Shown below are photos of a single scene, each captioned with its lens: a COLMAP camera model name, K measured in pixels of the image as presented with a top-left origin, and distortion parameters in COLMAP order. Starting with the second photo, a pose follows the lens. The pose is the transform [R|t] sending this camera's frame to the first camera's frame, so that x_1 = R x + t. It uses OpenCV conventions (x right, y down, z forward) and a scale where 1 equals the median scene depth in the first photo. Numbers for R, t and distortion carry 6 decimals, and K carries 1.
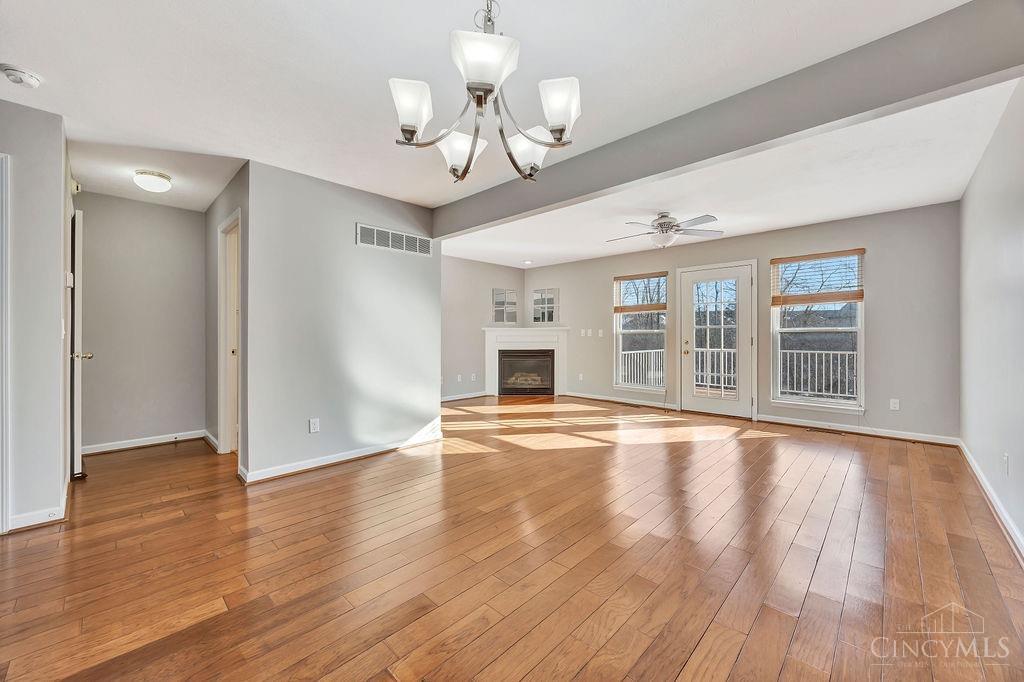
lens RADIAL K [[394.2, 0, 517.1], [0, 394.2, 338.2], [0, 0, 1]] dist [-0.001831, -0.000130]
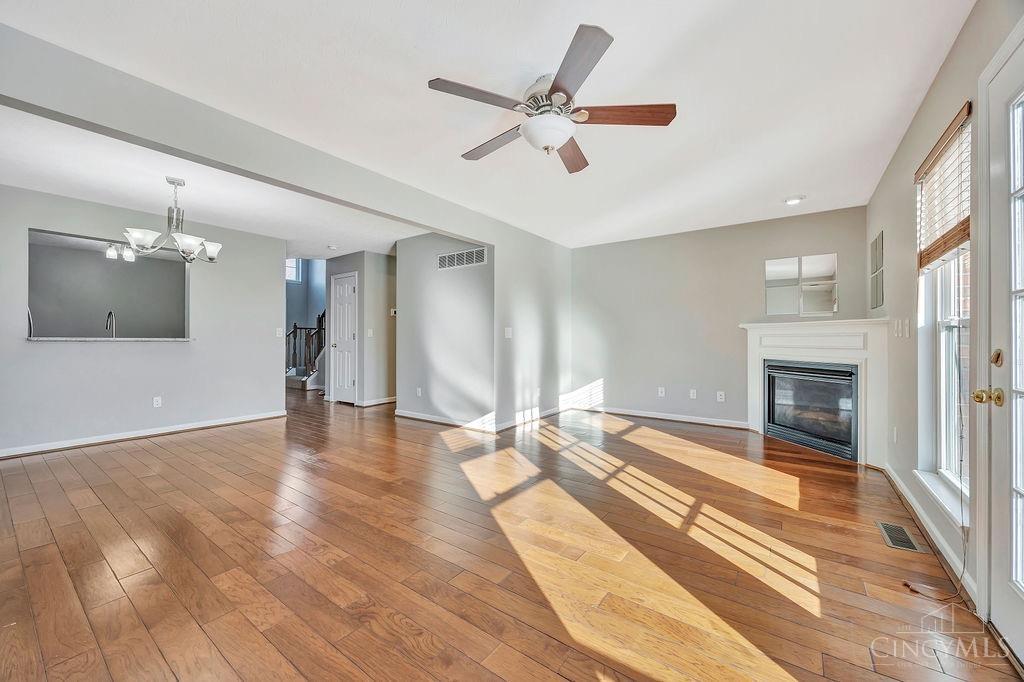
lens RADIAL K [[394.2, 0, 511.5], [0, 394.2, 340.9], [0, 0, 1]] dist [-0.001831, -0.000130]
pose [[0.132898, 0.007579, -0.991101, 0.699289], [-0.009529, 0.999934, 0.006369, 0.001276], [0.991084, 0.008597, 0.132961, 0.732743]]
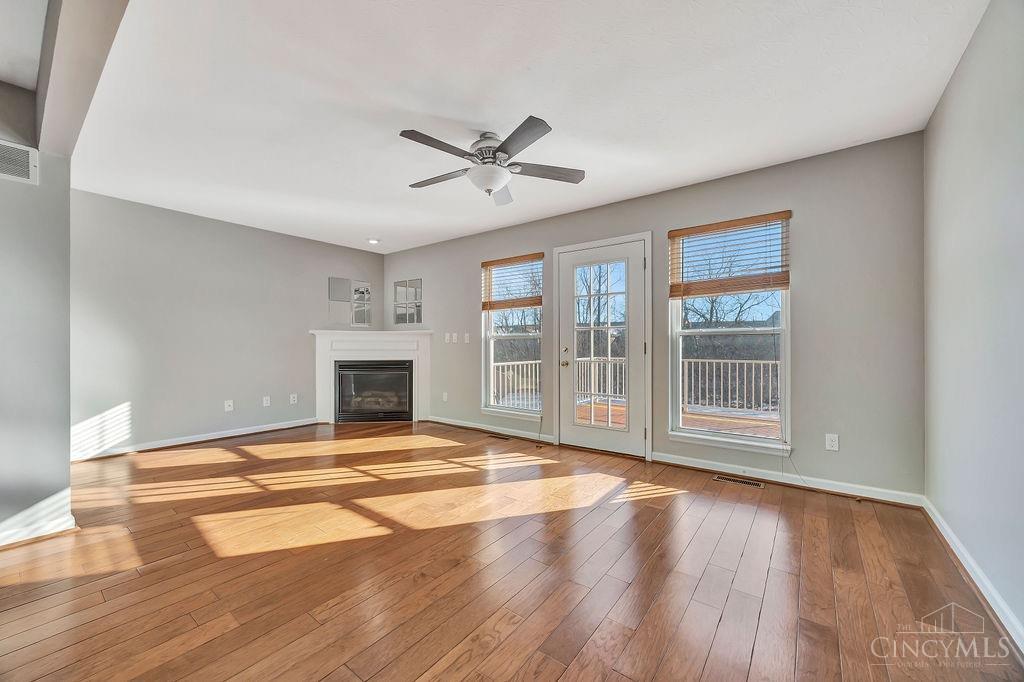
lens RADIAL K [[394.2, 0, 518.7], [0, 394.2, 345.3], [0, 0, 1]] dist [-0.001831, -0.000130]
pose [[0.991982, 0.001569, 0.126367, 0.275460], [-0.000819, 0.999982, -0.005985, 0.007096], [-0.126374, 0.005834, 0.991966, 0.320271]]
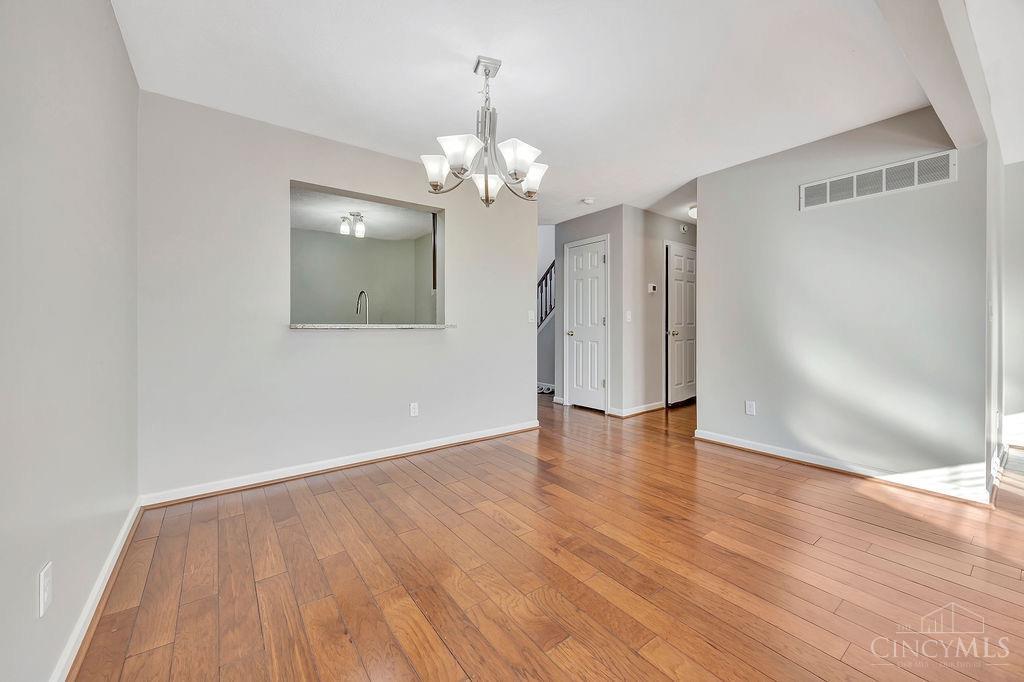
lens RADIAL K [[394.2, 0, 510.6], [0, 394.2, 327.9], [0, 0, 1]] dist [-0.001831, -0.000130]
pose [[-0.168280, 0.010136, -0.985687, 0.367310], [-0.003626, 0.999934, 0.010901, 0.005575], [0.985733, 0.005408, -0.168232, 0.357383]]
